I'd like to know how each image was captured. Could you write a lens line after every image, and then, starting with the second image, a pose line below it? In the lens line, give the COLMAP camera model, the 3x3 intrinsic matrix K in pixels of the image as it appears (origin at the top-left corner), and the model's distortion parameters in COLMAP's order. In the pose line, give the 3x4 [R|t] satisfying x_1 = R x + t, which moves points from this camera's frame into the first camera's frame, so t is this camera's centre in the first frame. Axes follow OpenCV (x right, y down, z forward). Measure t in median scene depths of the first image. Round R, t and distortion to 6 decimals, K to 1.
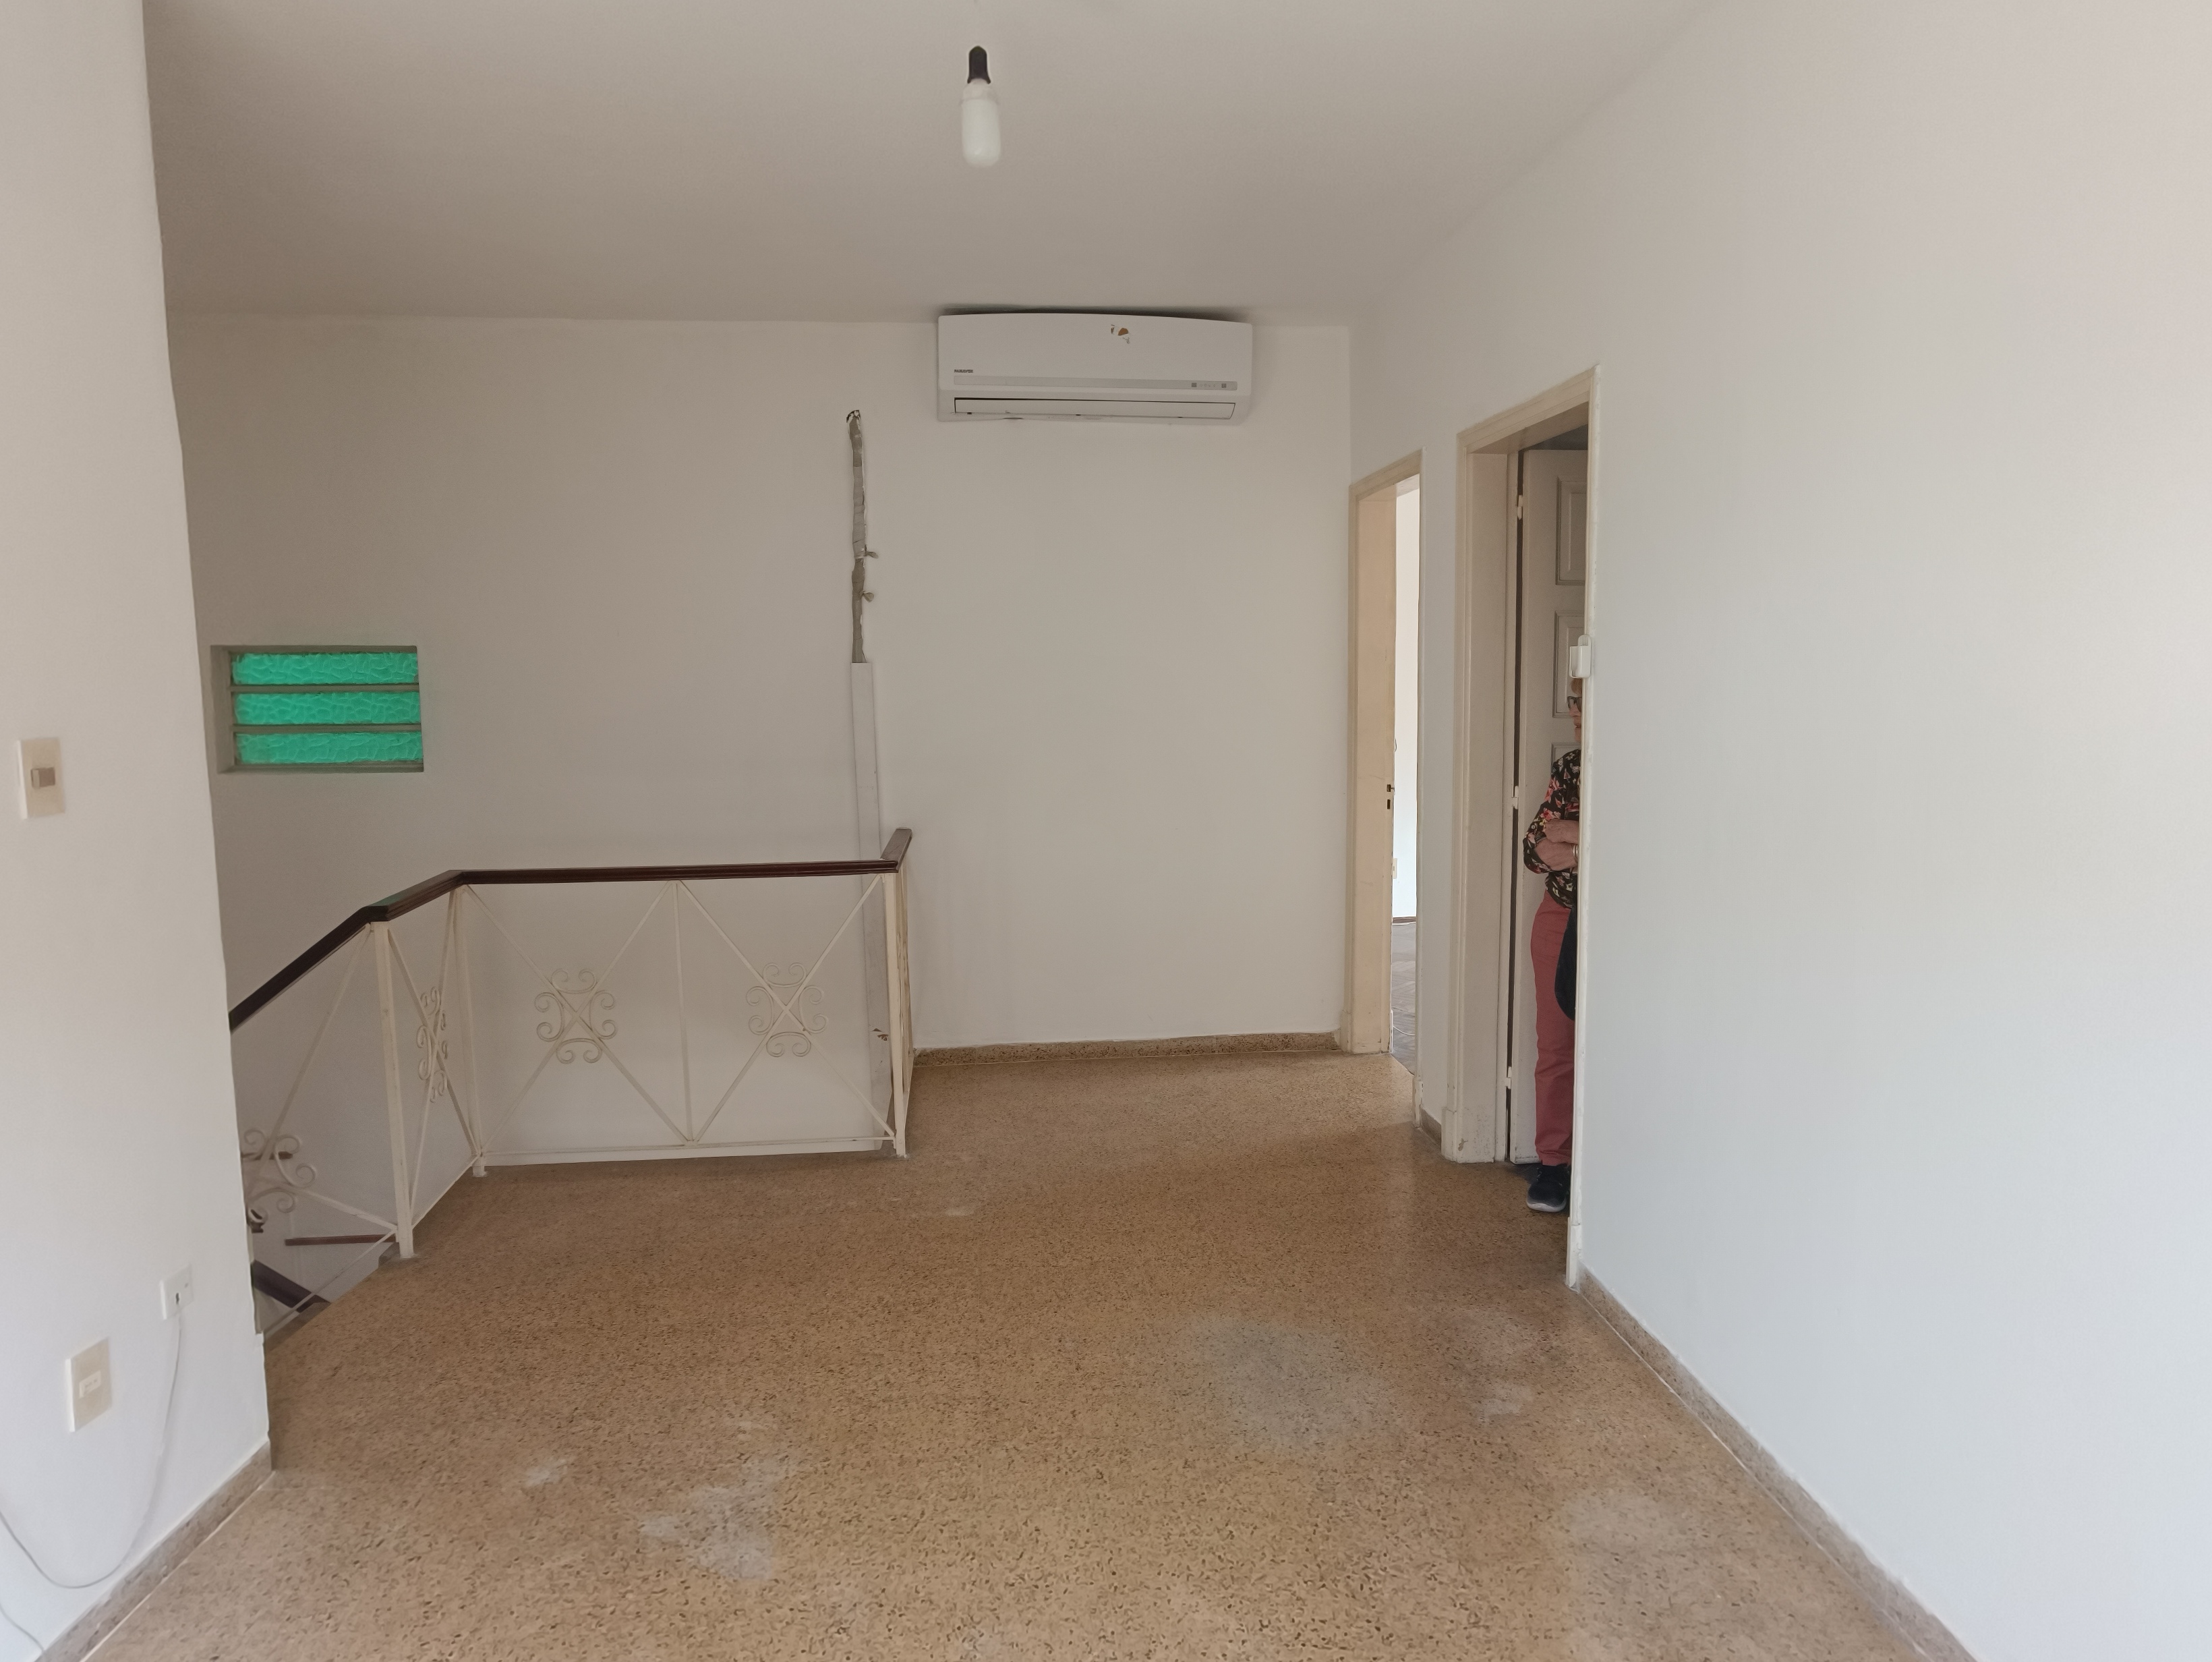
lens RADIAL K [[1340.1, 0, 1106.0], [0, 1340.1, 831.0], [0, 0, 1]] dist [-0.024070, 0.017335]
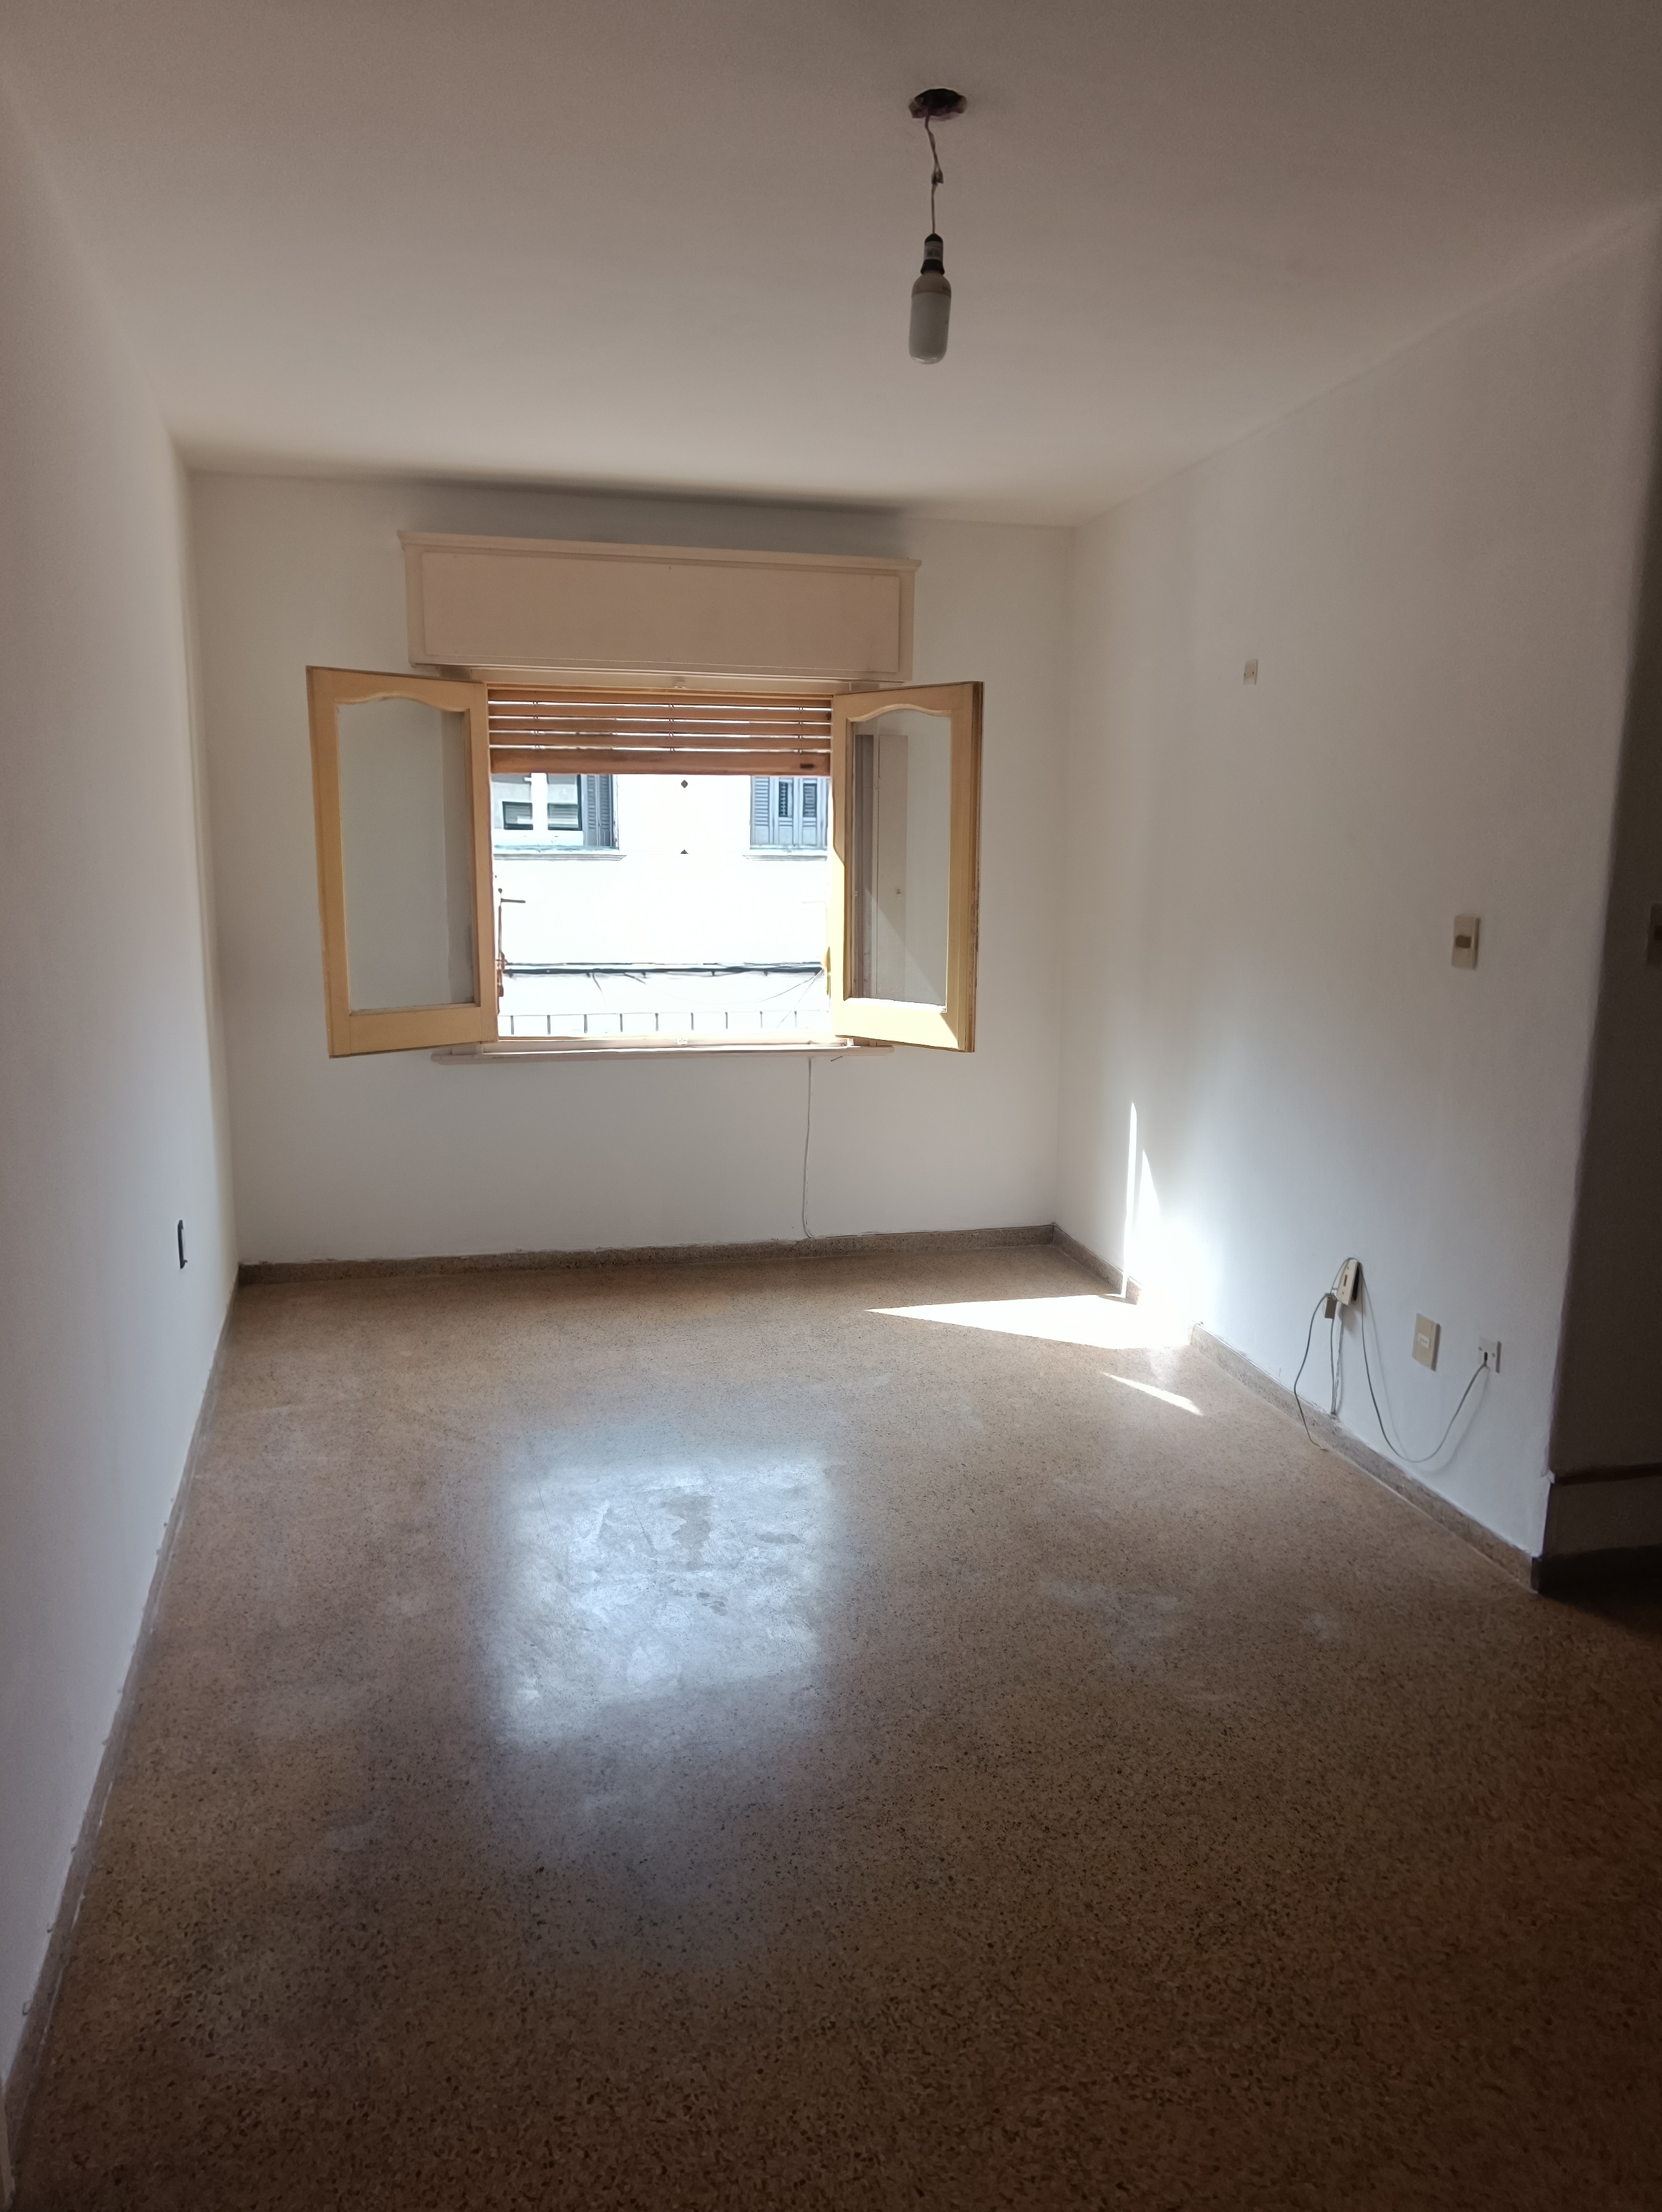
lens RADIAL K [[1685.6, 0, 831.0], [0, 1685.6, 1106.0], [0, 0, 1]] dist [0.005065, 0.004080]
pose [[-0.977619, 0.034012, -0.207617, 0.226510], [-0.024590, 0.961609, 0.273321, -0.273430], [0.208943, 0.272309, -0.939250, 2.011356]]
